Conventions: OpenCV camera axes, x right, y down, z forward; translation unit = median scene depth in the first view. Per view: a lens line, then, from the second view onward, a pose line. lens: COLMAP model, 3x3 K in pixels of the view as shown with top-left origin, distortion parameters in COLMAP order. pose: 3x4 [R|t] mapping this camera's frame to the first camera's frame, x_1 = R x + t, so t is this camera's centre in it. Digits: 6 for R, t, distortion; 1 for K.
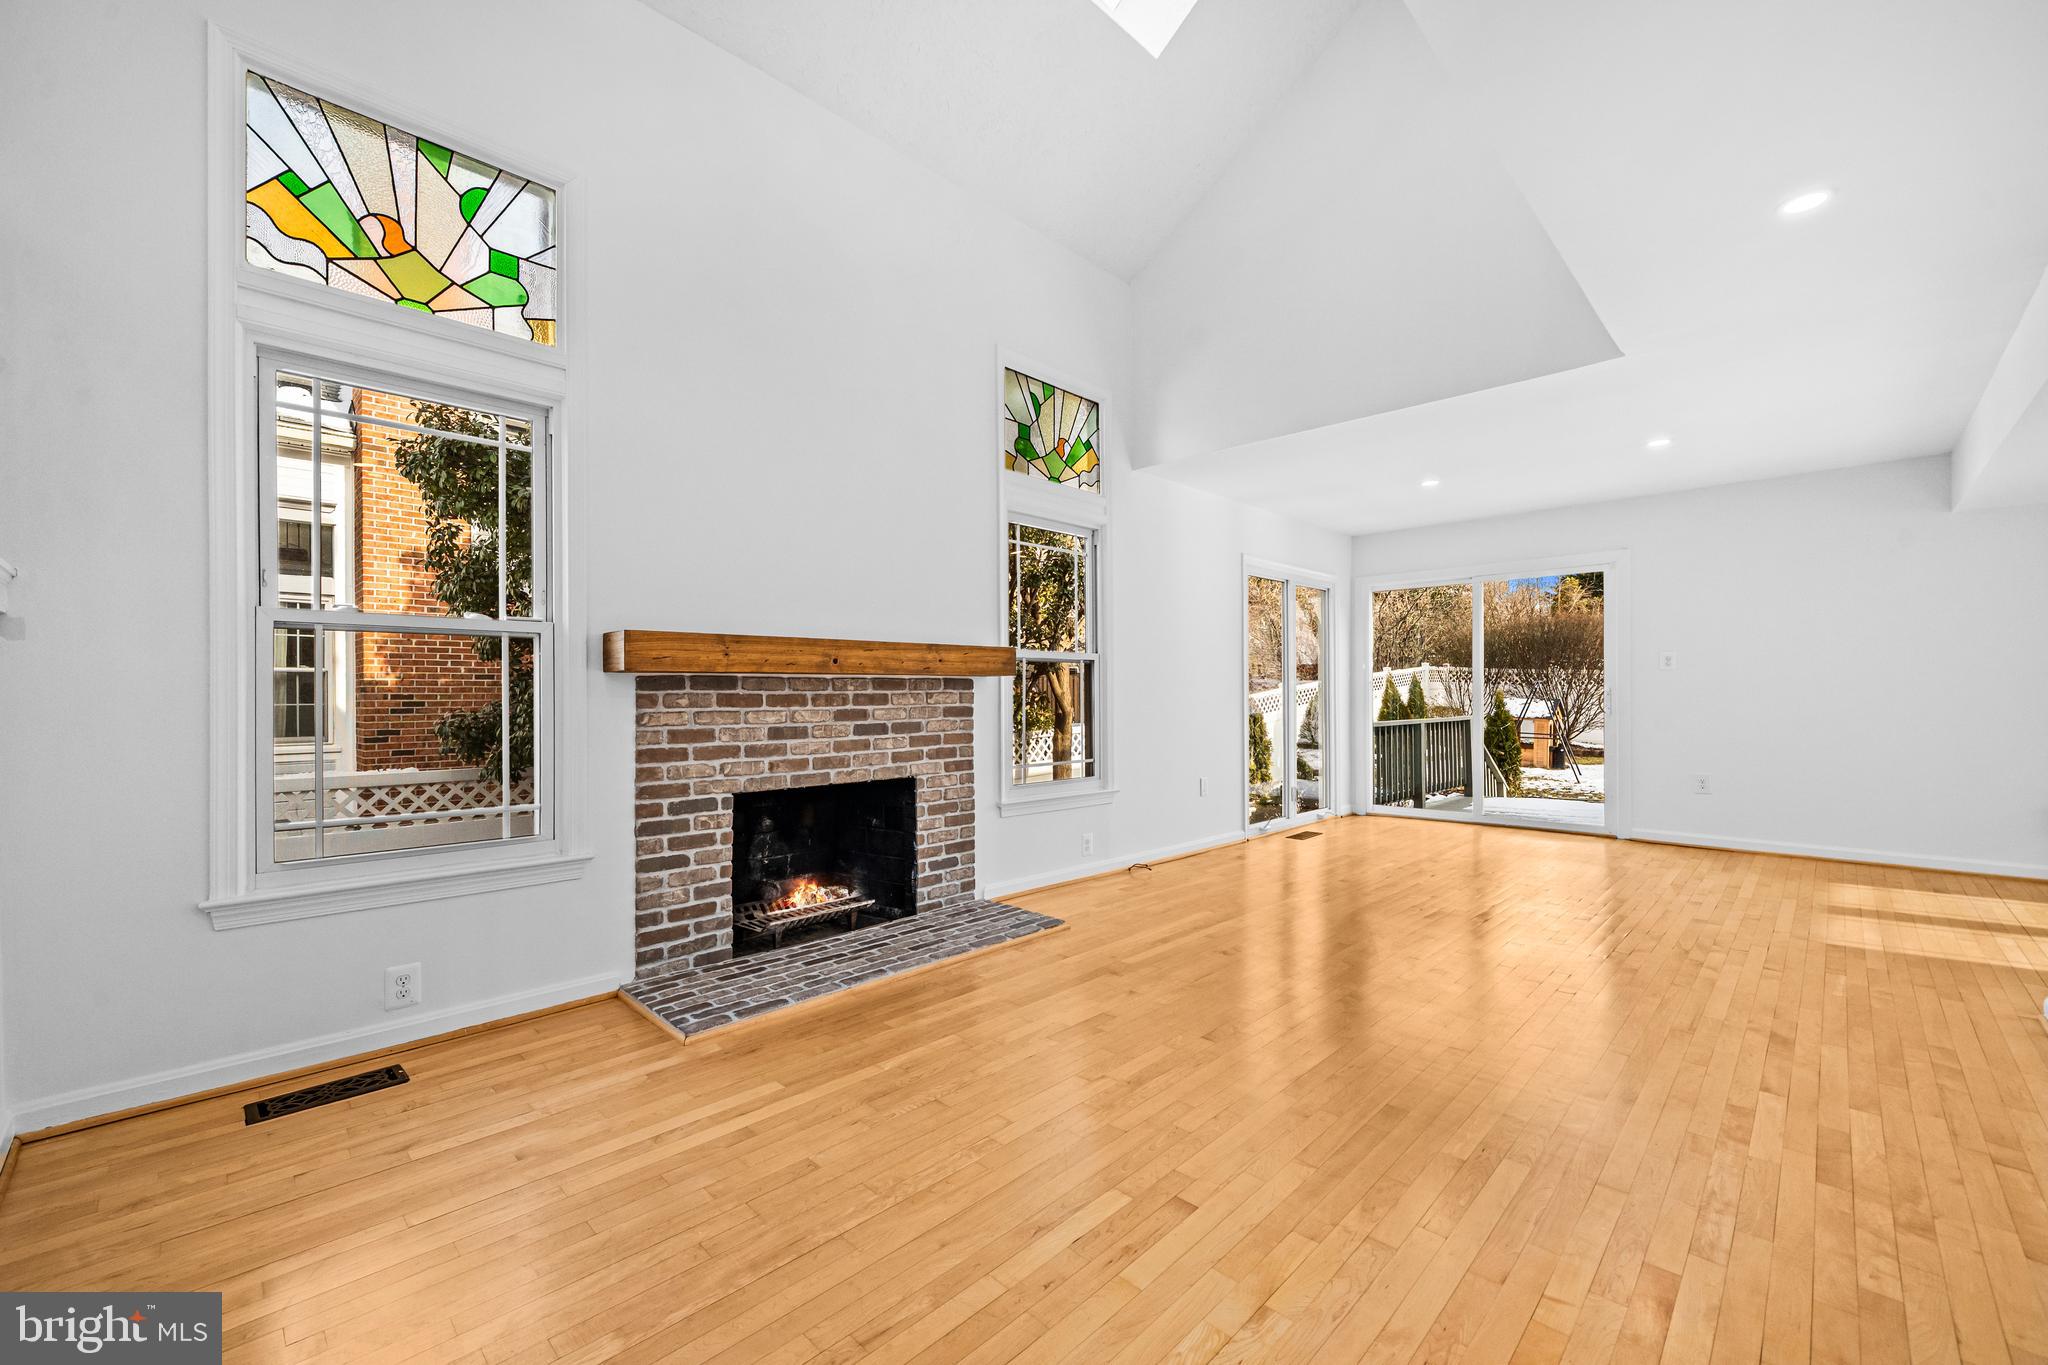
lens RADIAL K [[821.3, 0, 1018.5], [0, 821.3, 692.4], [0, 0, 1]] dist [-0.010155, -0.000316]
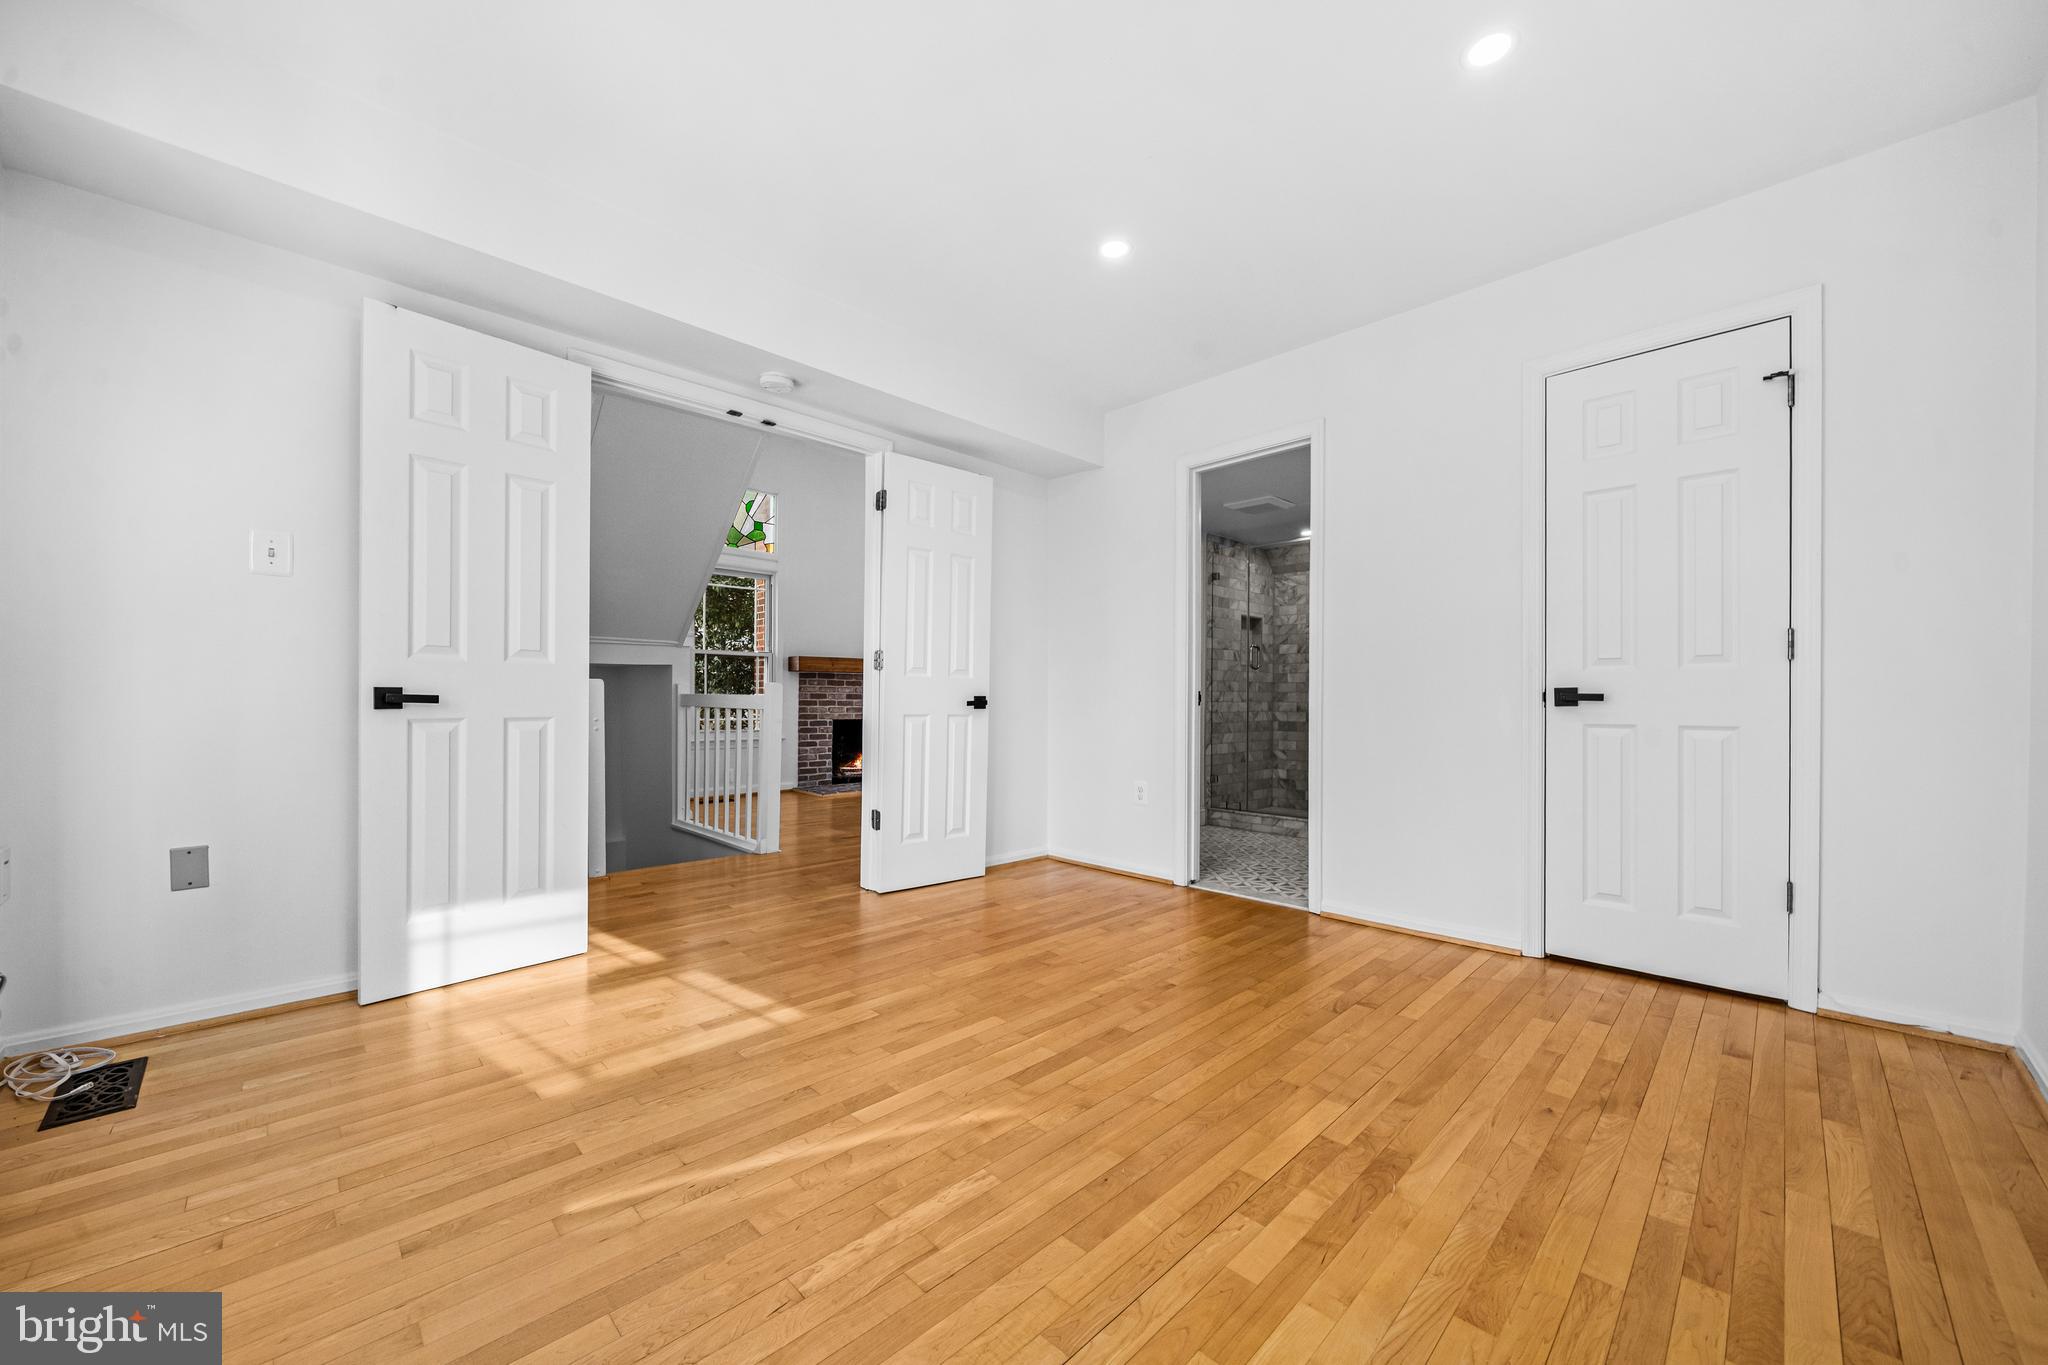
lens RADIAL K [[759.7, 0, 1025.7], [0, 759.7, 692.2], [0, 0, 1]] dist [-0.000162, -0.000019]
pose [[0.999960, 0.008912, -0.001160, 0.243657], [-0.008919, 0.999941, -0.006177, 0.045781], [0.001105, 0.006187, 0.999980, -1.310299]]
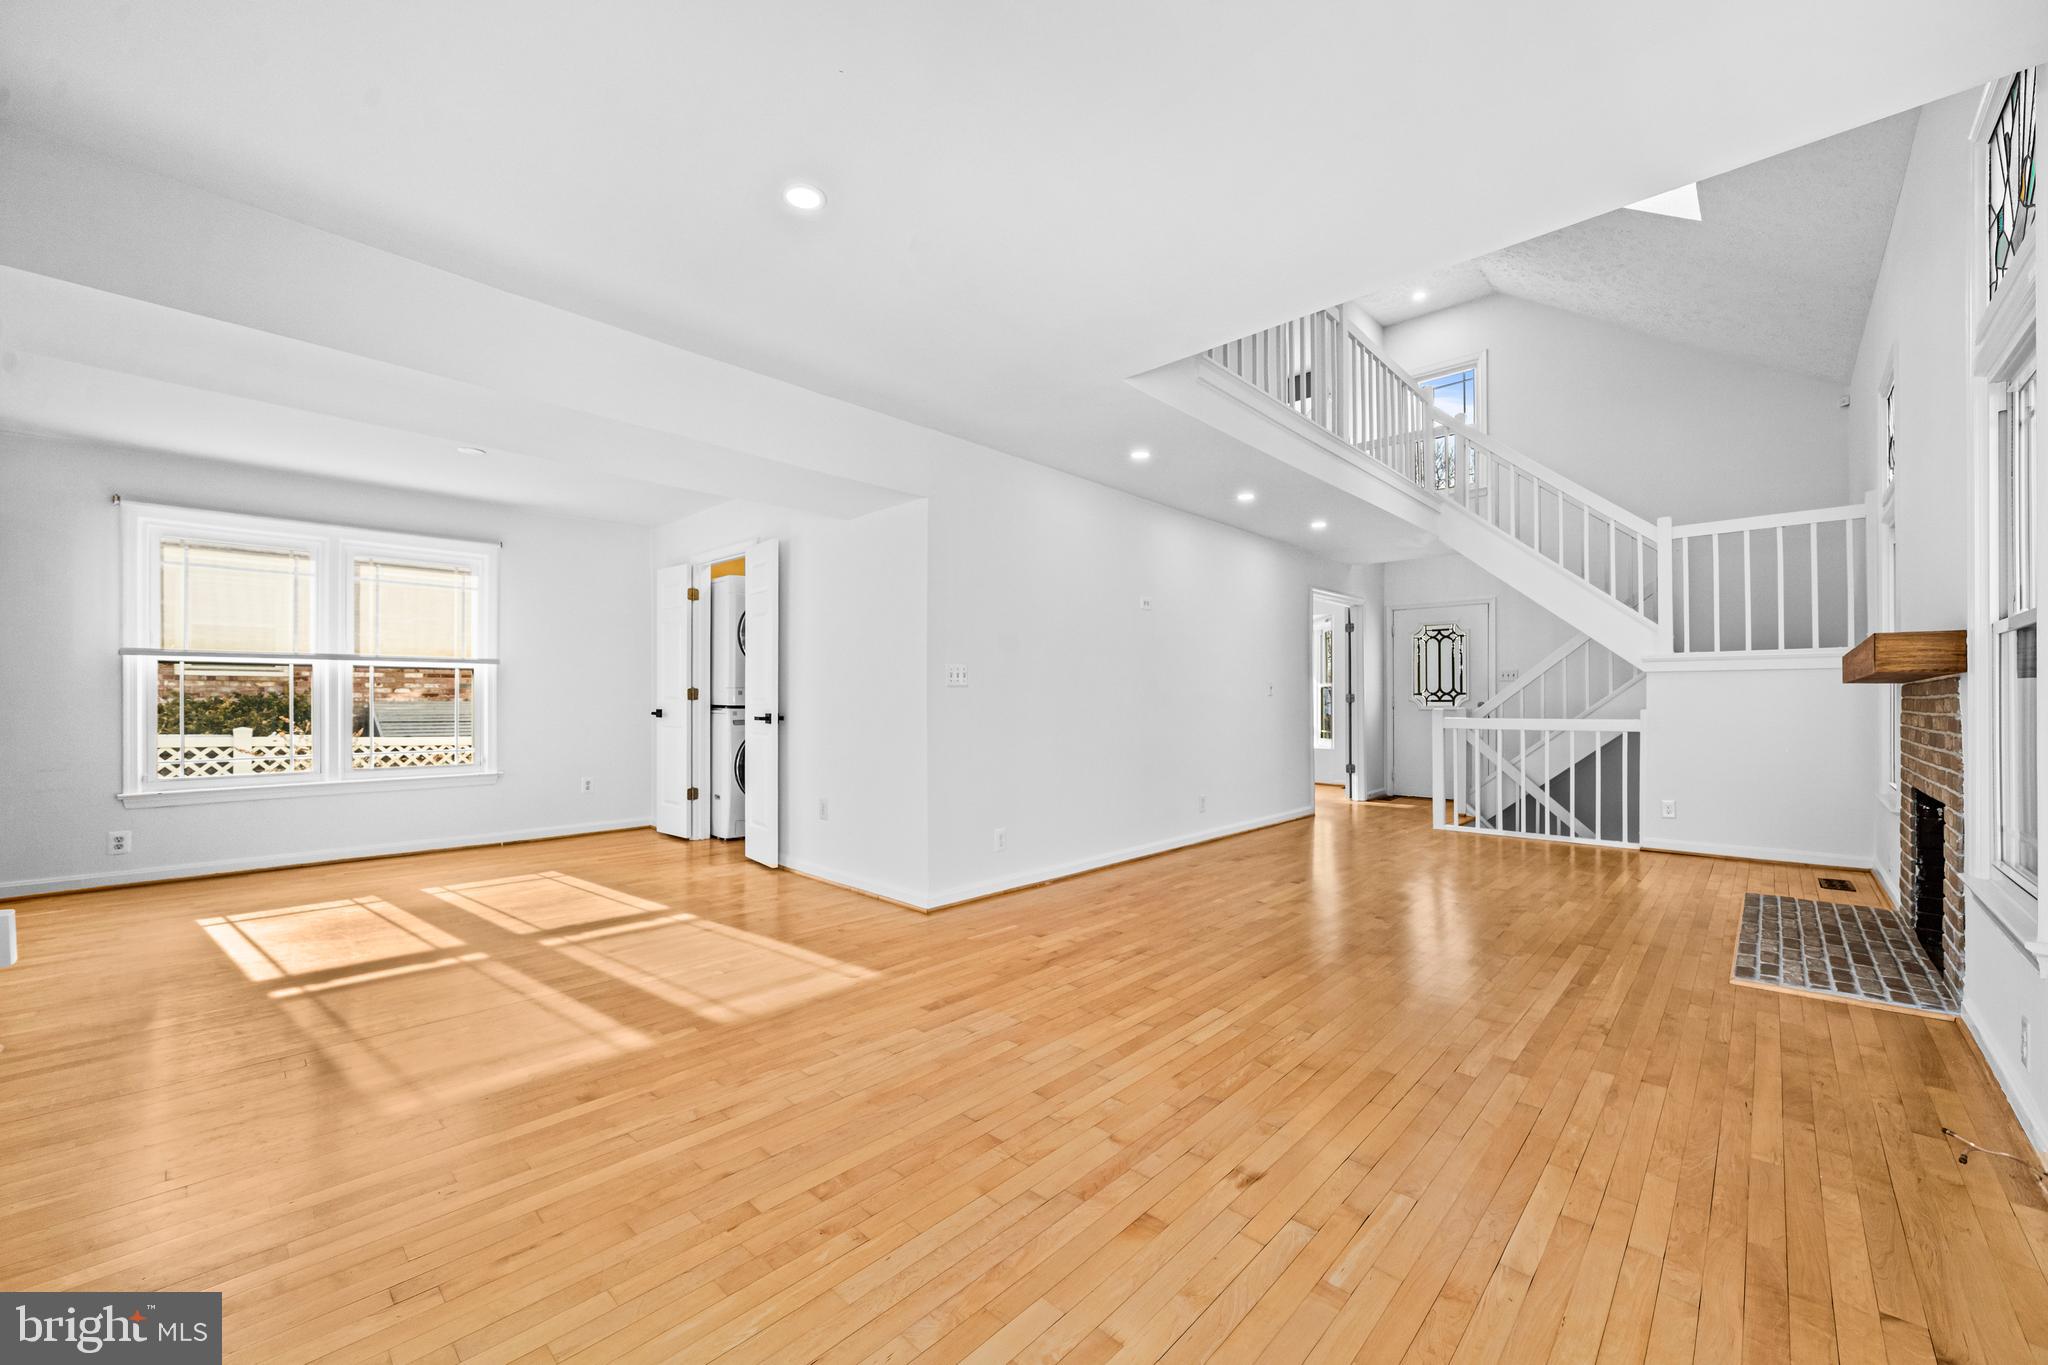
lens RADIAL K [[803.9, 0, 1017.6], [0, 803.9, 691.9], [0, 0, 1]] dist [-0.000172, -0.000110]
pose [[-0.999721, 0.002054, -0.023533, 0.898073], [0.002282, 0.999951, -0.009676, -0.000125], [0.023512, -0.009727, -0.999676, 2.019267]]
